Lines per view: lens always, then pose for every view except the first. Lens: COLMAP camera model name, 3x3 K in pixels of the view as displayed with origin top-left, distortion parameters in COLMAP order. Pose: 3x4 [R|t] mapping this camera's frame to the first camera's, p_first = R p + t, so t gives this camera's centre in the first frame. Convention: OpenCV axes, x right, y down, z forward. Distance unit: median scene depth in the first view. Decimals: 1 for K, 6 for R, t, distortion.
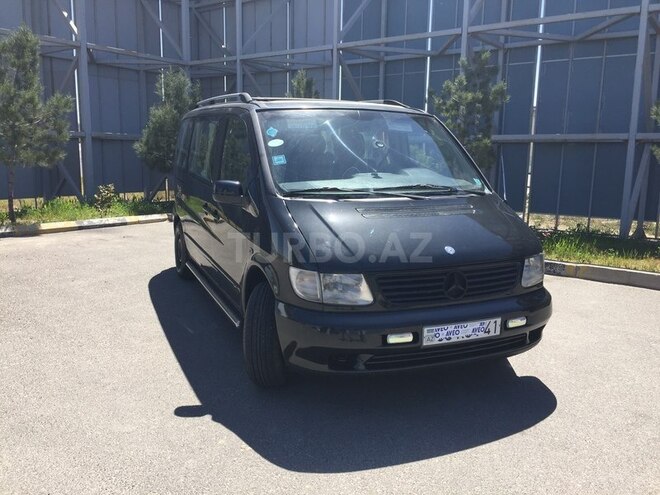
lens RADIAL K [[555.0, 0, 329.1], [0, 555.0, 246.3], [0, 0, 1]] dist [0.033671, -0.030061]
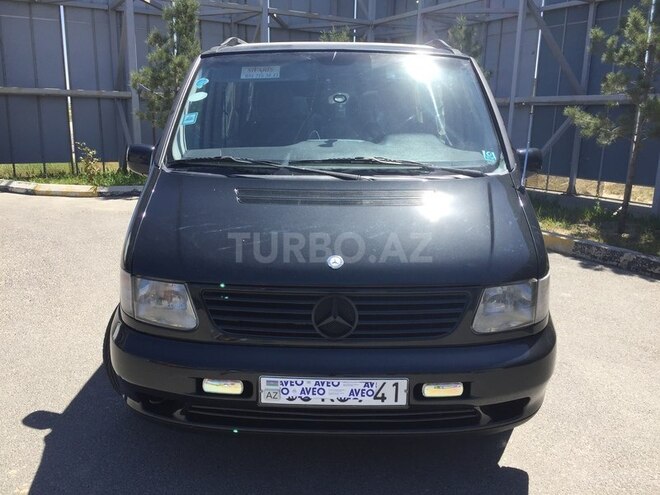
lens RADIAL K [[555.0, 0, 331.0], [0, 555.0, 242.4], [0, 0, 1]] dist [0.033671, -0.030061]
pose [[0.914082, 0.090422, -0.395321, 0.467937], [-0.069444, 0.995327, 0.067091, -0.058510], [0.399540, -0.033874, 0.916090, 0.415013]]
